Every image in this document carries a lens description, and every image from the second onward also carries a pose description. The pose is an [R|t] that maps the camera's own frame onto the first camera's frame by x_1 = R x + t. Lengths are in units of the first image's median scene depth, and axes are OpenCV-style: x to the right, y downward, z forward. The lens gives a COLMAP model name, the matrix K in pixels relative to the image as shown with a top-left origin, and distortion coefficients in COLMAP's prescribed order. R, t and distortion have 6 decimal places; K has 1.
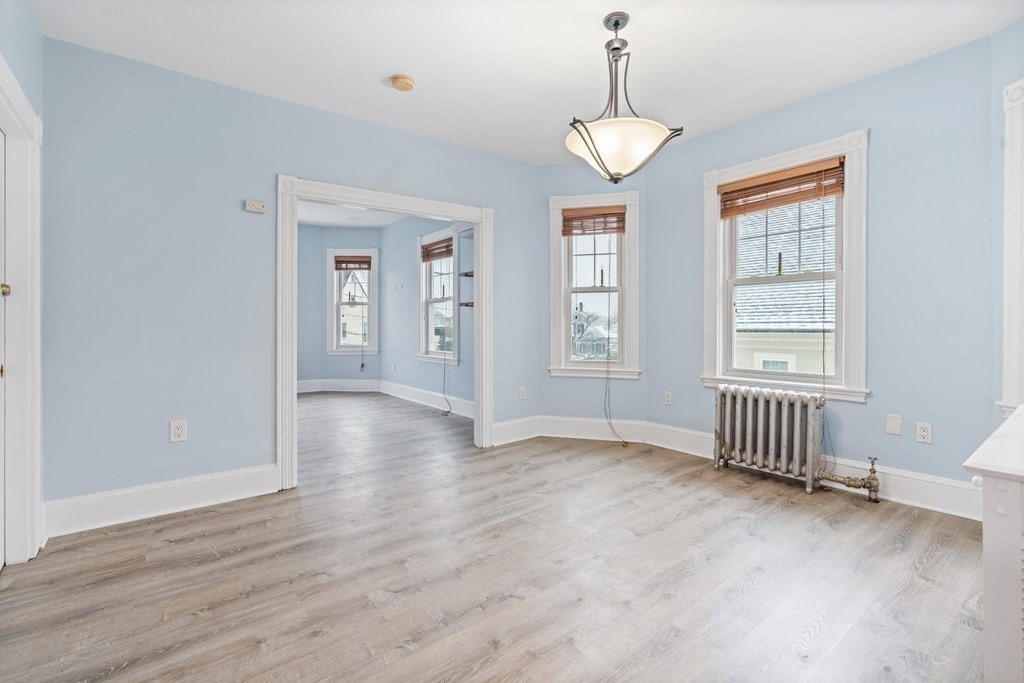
lens RADIAL K [[465.8, 0, 511.3], [0, 465.8, 327.5], [0, 0, 1]] dist [-0.003514, 0.000490]
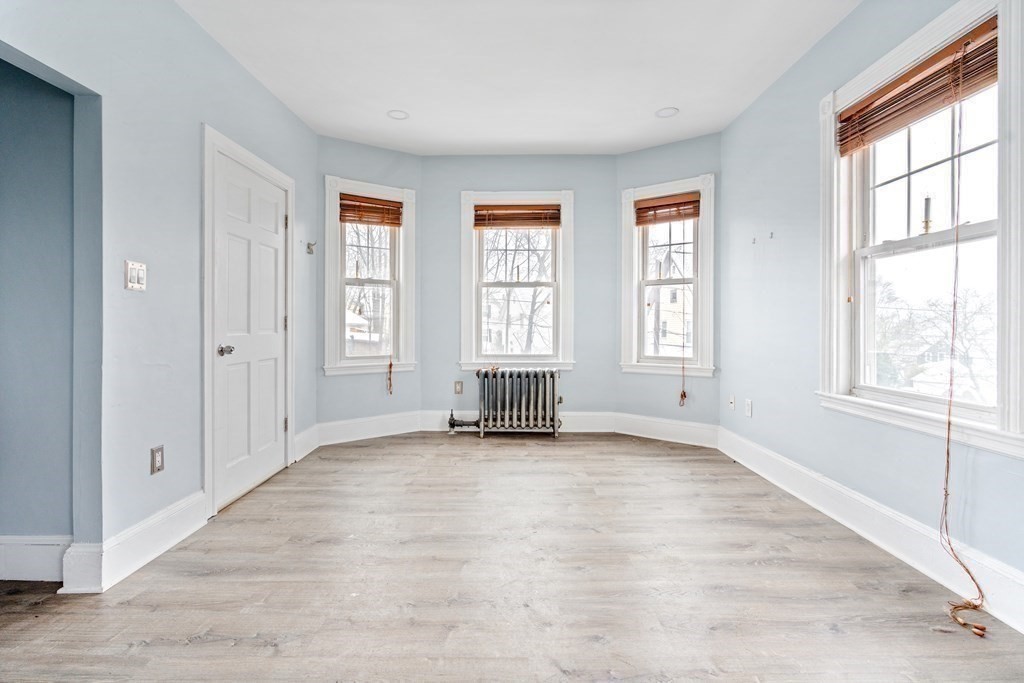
lens RADIAL K [[464.6, 0, 505.5], [0, 464.6, 327.8], [0, 0, 1]] dist [-0.011502, 0.000865]
pose [[0.779023, 0.002082, -0.626992, -0.259562], [0.000068, 0.999994, 0.003405, 0.003126], [0.626996, -0.002695, 0.779018, 0.817573]]
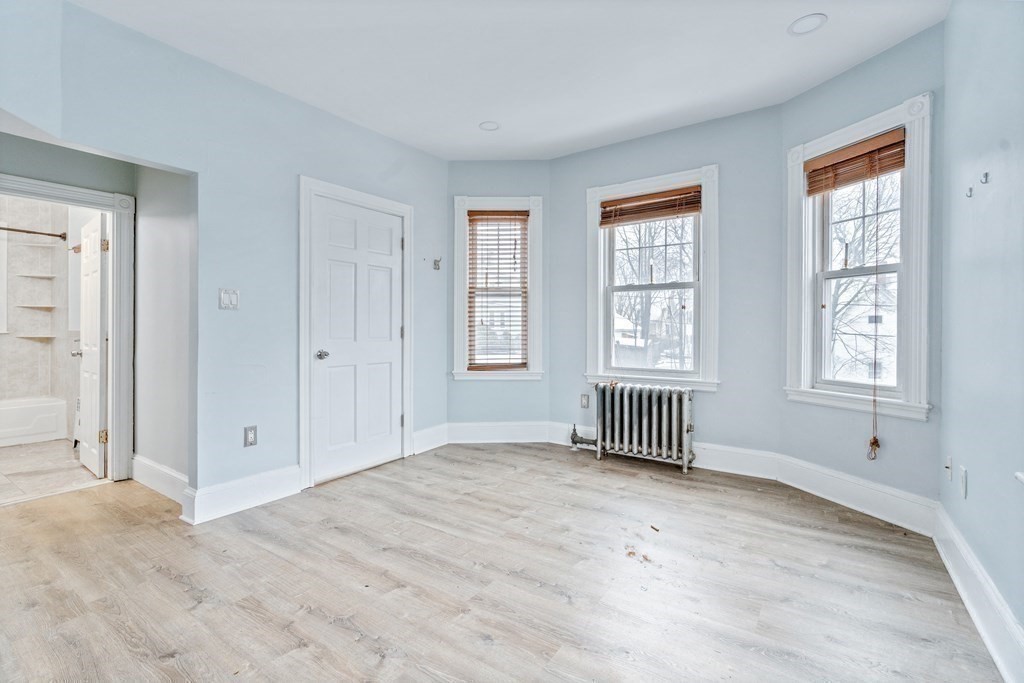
lens RADIAL K [[456.5, 0, 509.8], [0, 456.5, 331.9], [0, 0, 1]] dist [-0.011839, 0.000483]
pose [[0.289864, 0.003077, -0.957063, -0.127594], [-0.002810, 0.999993, 0.002364, -0.005521], [0.957064, 0.002004, 0.289870, 1.148929]]
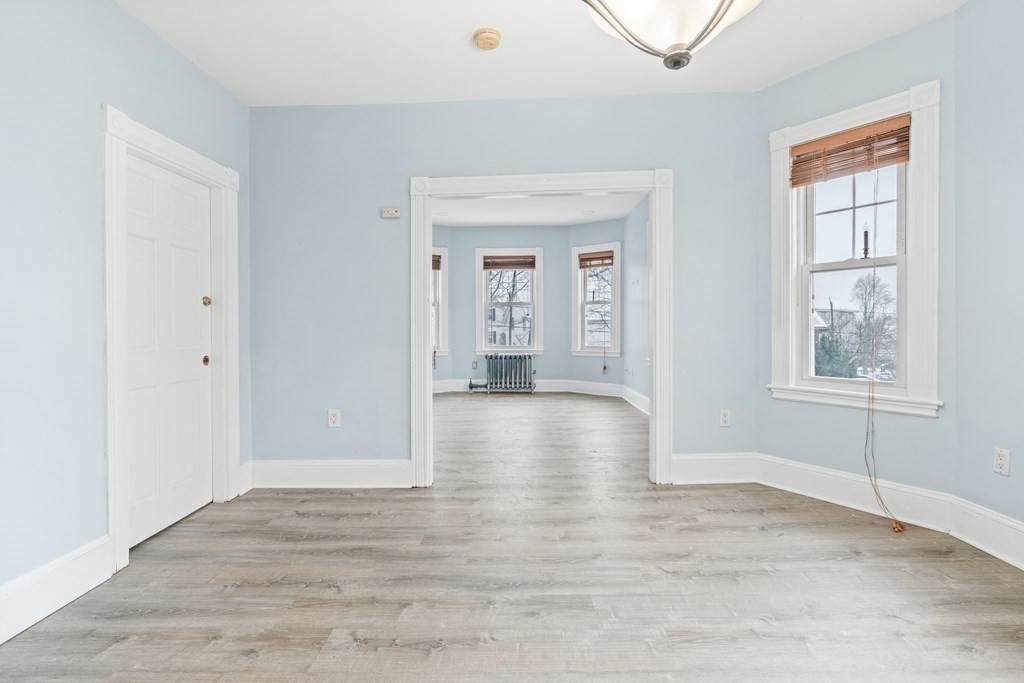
lens RADIAL K [[475.5, 0, 509.0], [0, 475.5, 332.4], [0, 0, 1]] dist [-0.014879, 0.008816]
pose [[0.775602, 0.001720, -0.631219, 0.244996], [0.004595, 0.999954, 0.008371, 0.001894], [0.631205, -0.009393, 0.775559, 0.247126]]
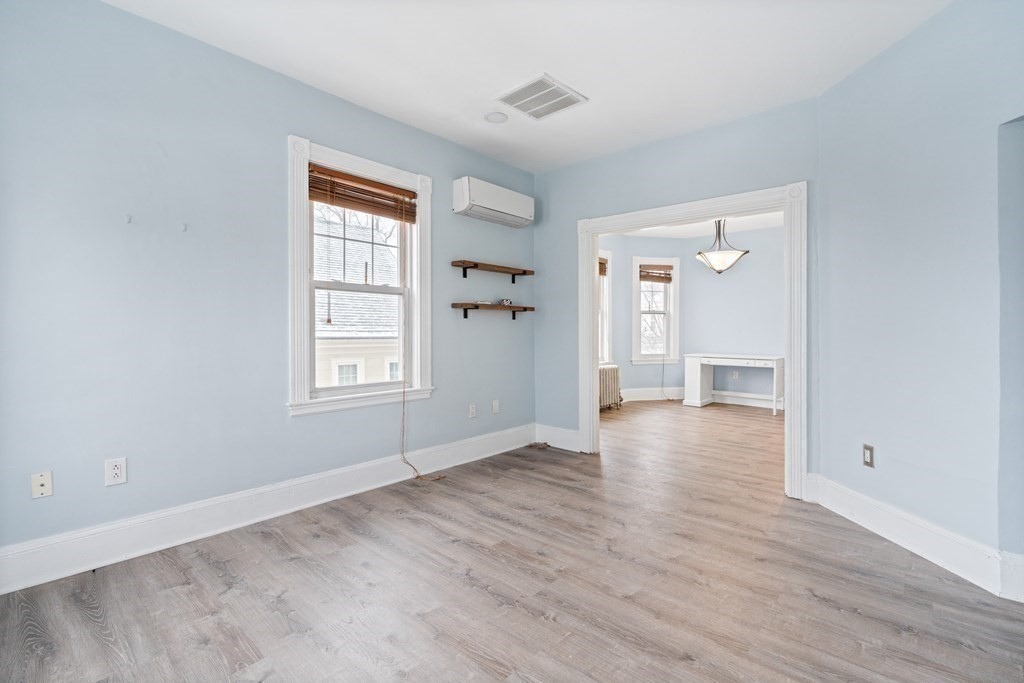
lens RADIAL K [[449.6, 0, 511.9], [0, 449.6, 332.5], [0, 0, 1]] dist [-0.000500, 0.000233]
pose [[-0.168526, -0.000476, 0.985697, -1.031765], [0.004868, 0.999987, 0.001315, -0.010715], [-0.985685, 0.005020, -0.168521, 1.368204]]
